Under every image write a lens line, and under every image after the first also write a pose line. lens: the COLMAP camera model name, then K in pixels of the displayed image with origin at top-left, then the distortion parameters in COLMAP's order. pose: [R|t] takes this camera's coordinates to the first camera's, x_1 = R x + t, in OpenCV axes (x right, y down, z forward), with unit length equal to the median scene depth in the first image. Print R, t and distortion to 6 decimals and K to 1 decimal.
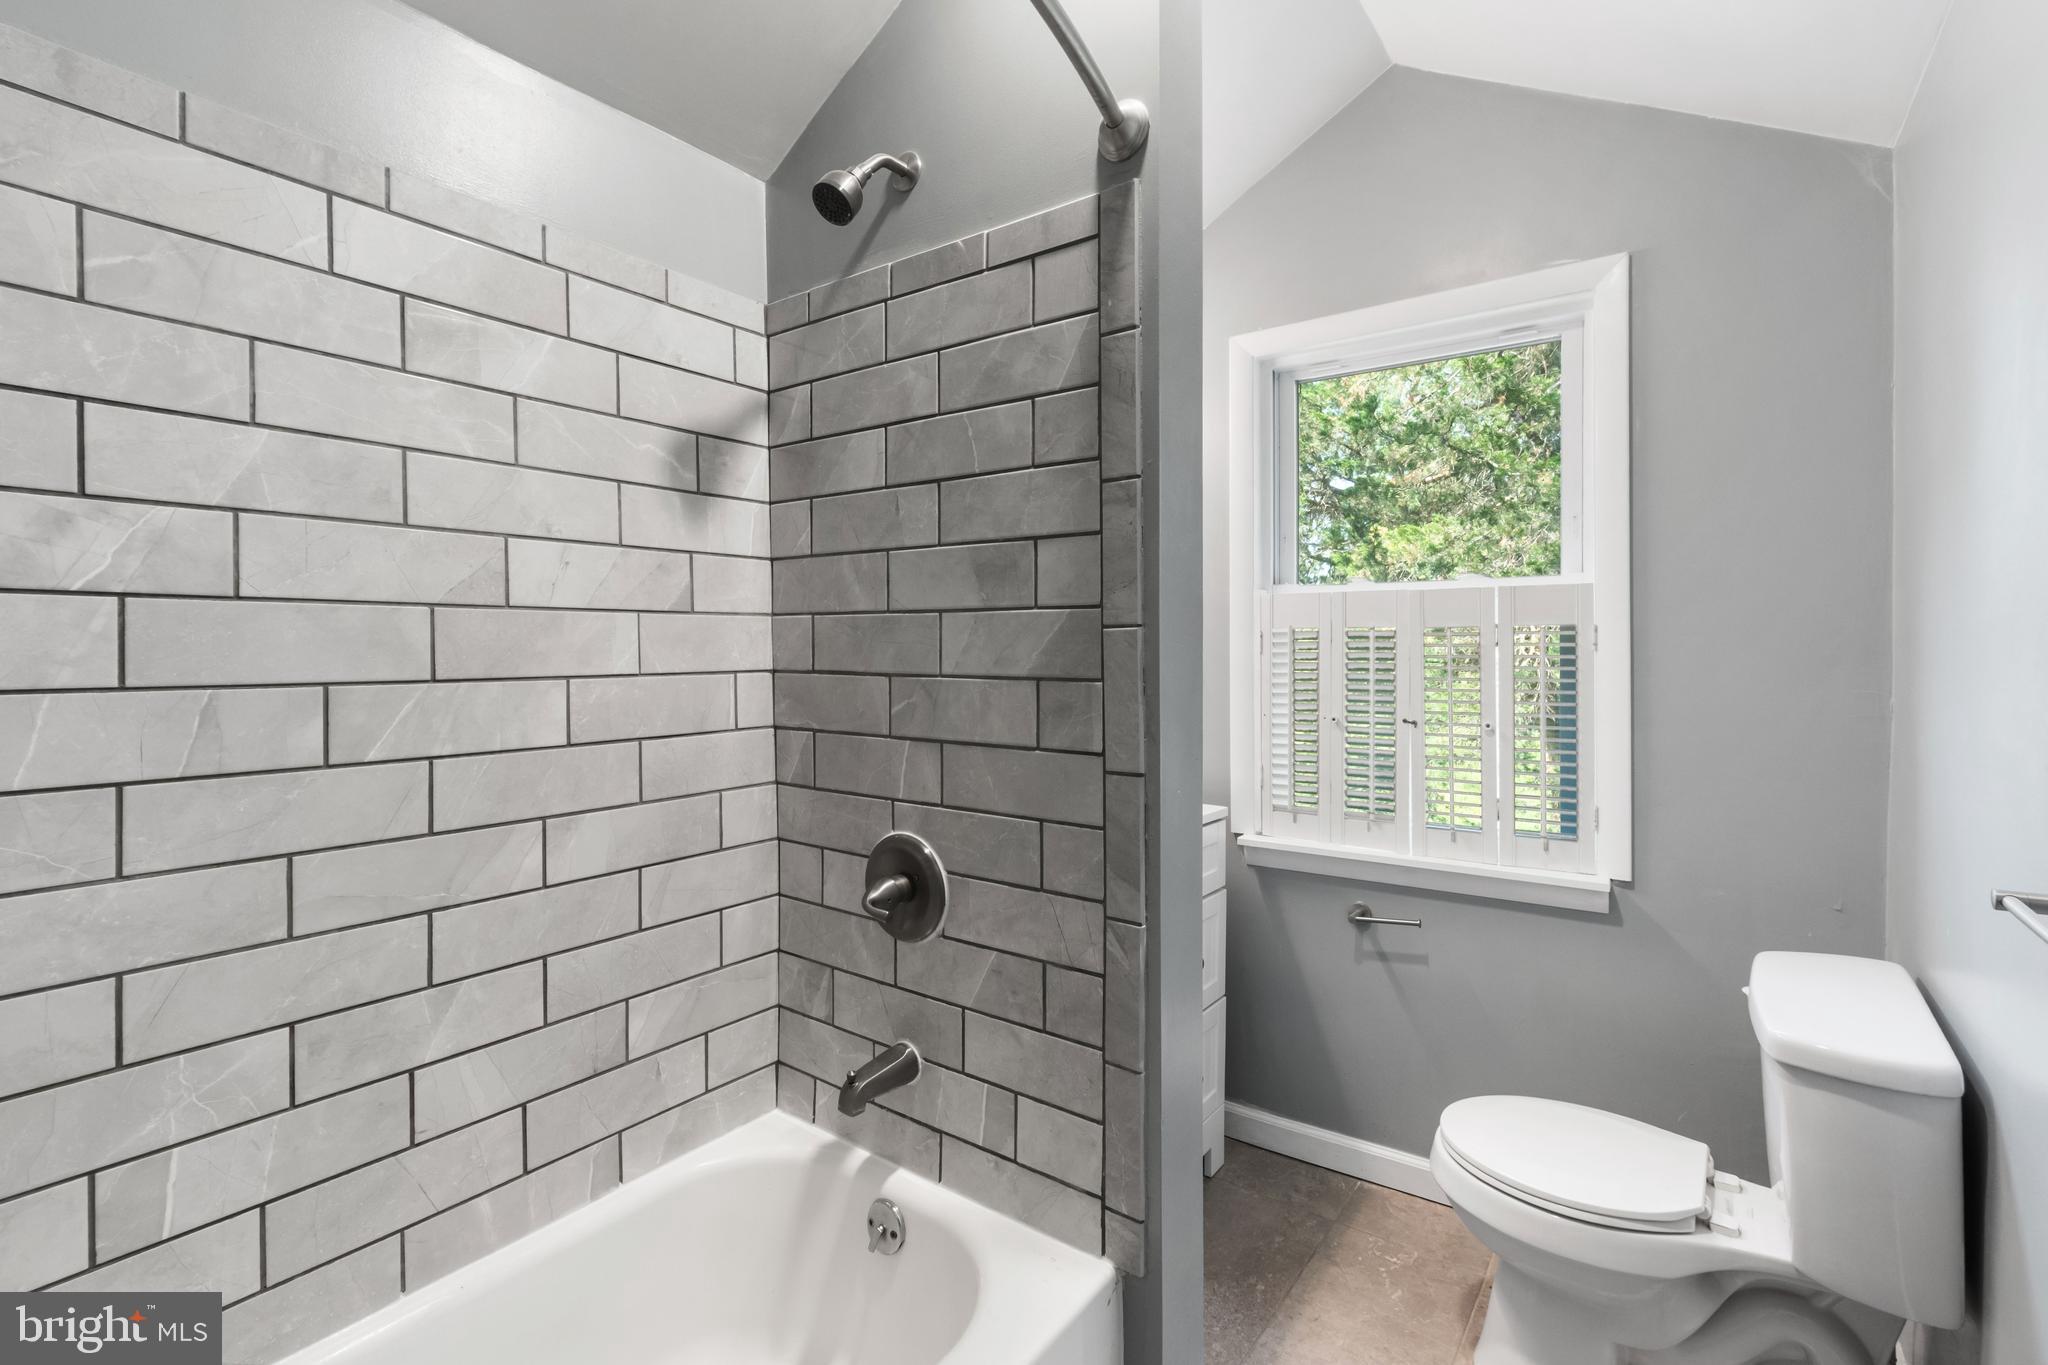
lens RADIAL K [[916.3, 0, 1018.1], [0, 916.3, 669.5], [0, 0, 1]] dist [0.001402, -0.001161]
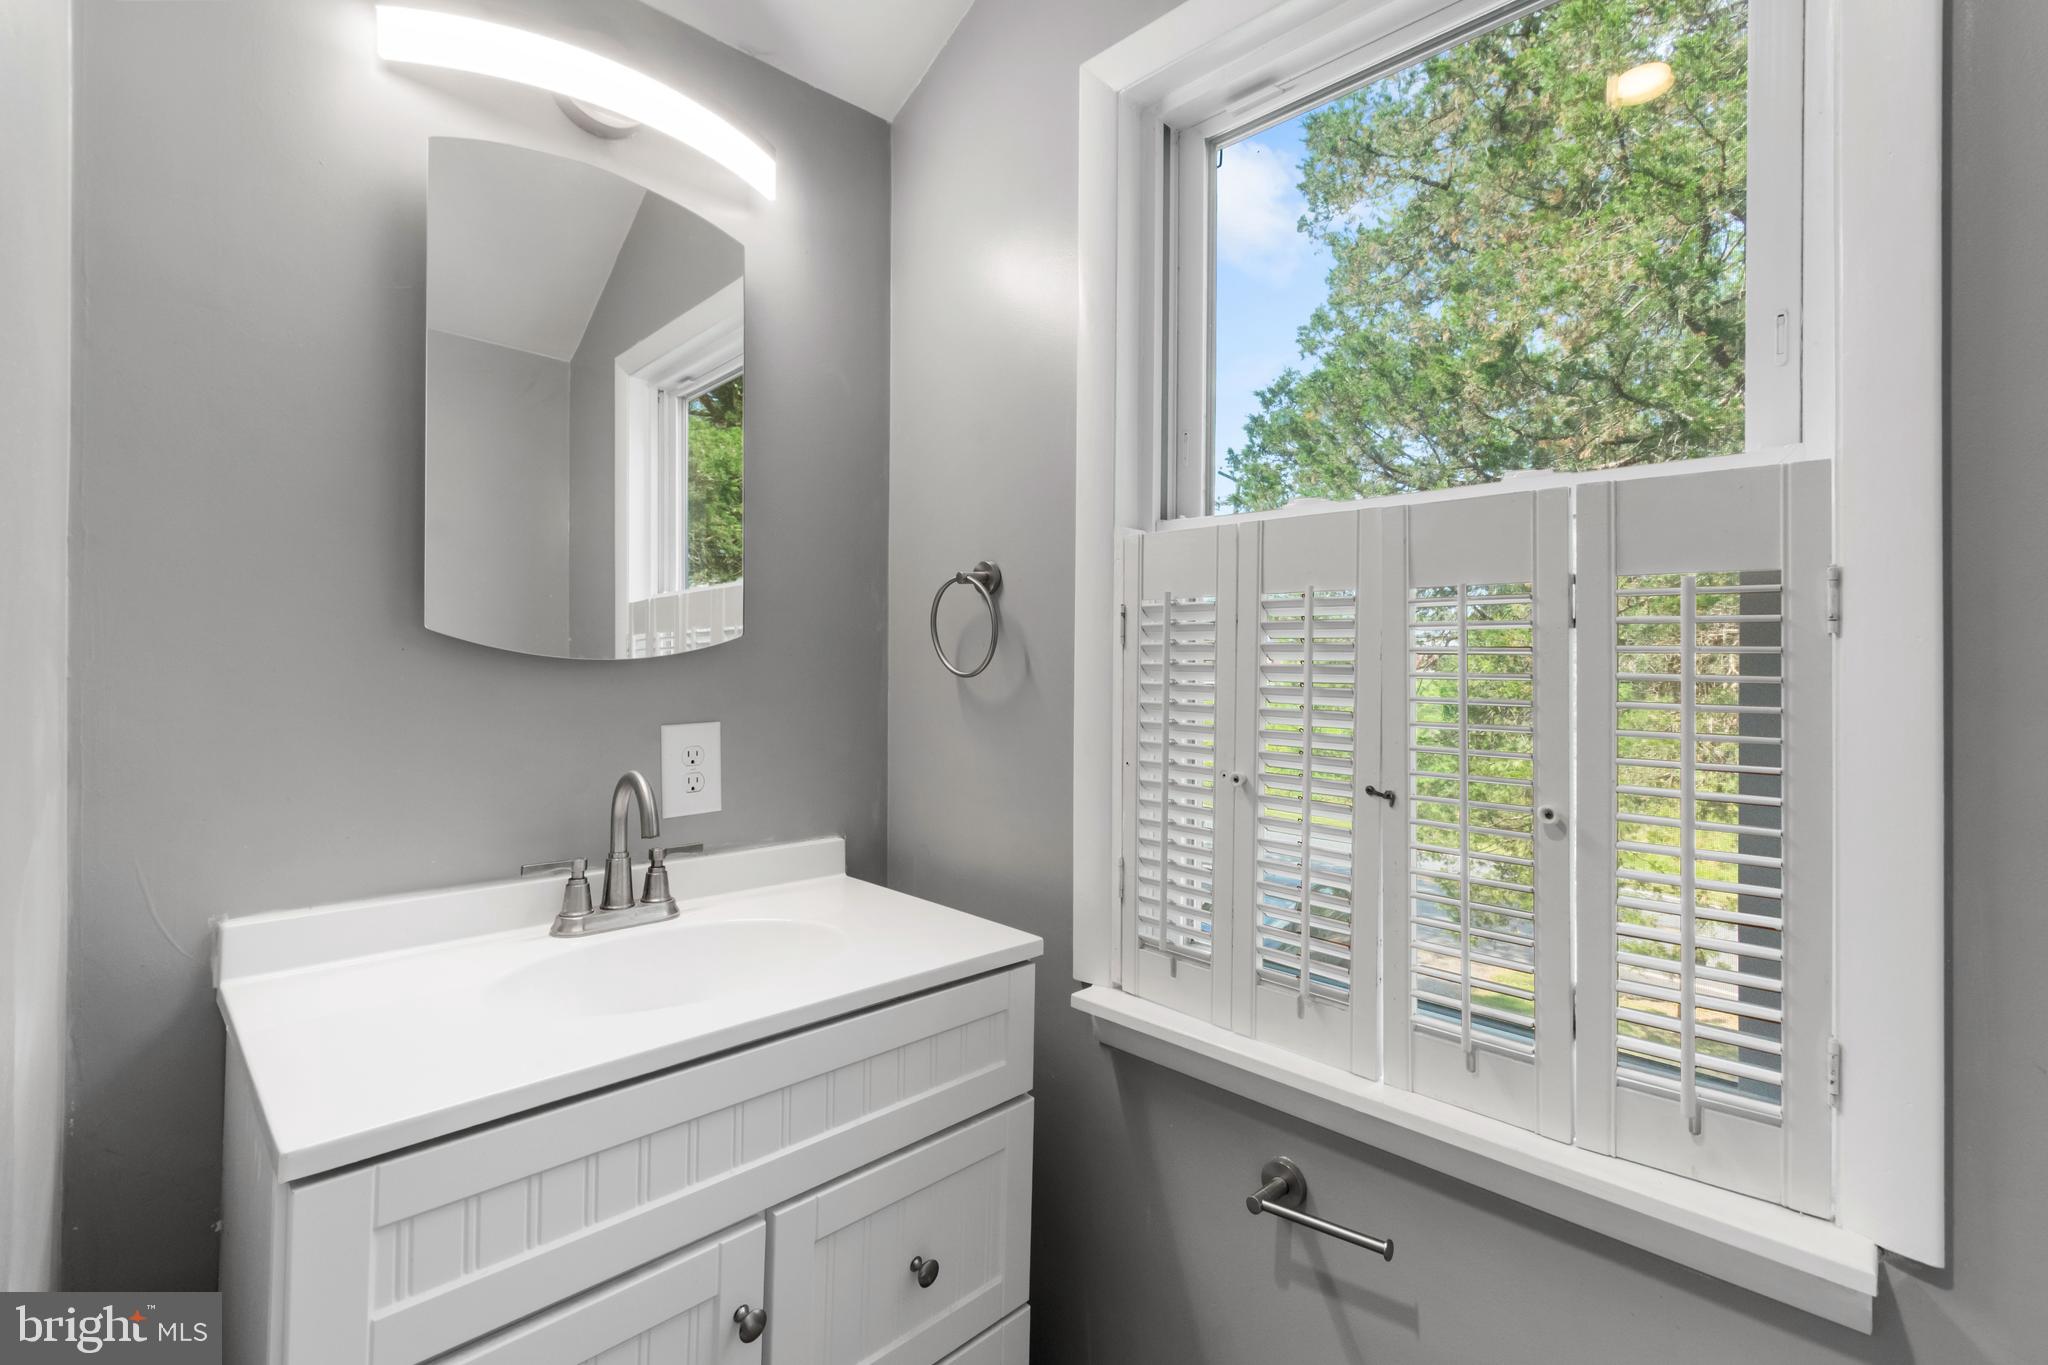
lens RADIAL K [[916.3, 0, 1028.3], [0, 916.3, 673.6], [0, 0, 1]] dist [0.001402, -0.001161]
pose [[0.986338, 0.014637, -0.164085, 0.308850], [-0.017183, 0.999753, -0.014109, 0.006620], [0.163838, 0.016736, 0.986345, 0.486805]]
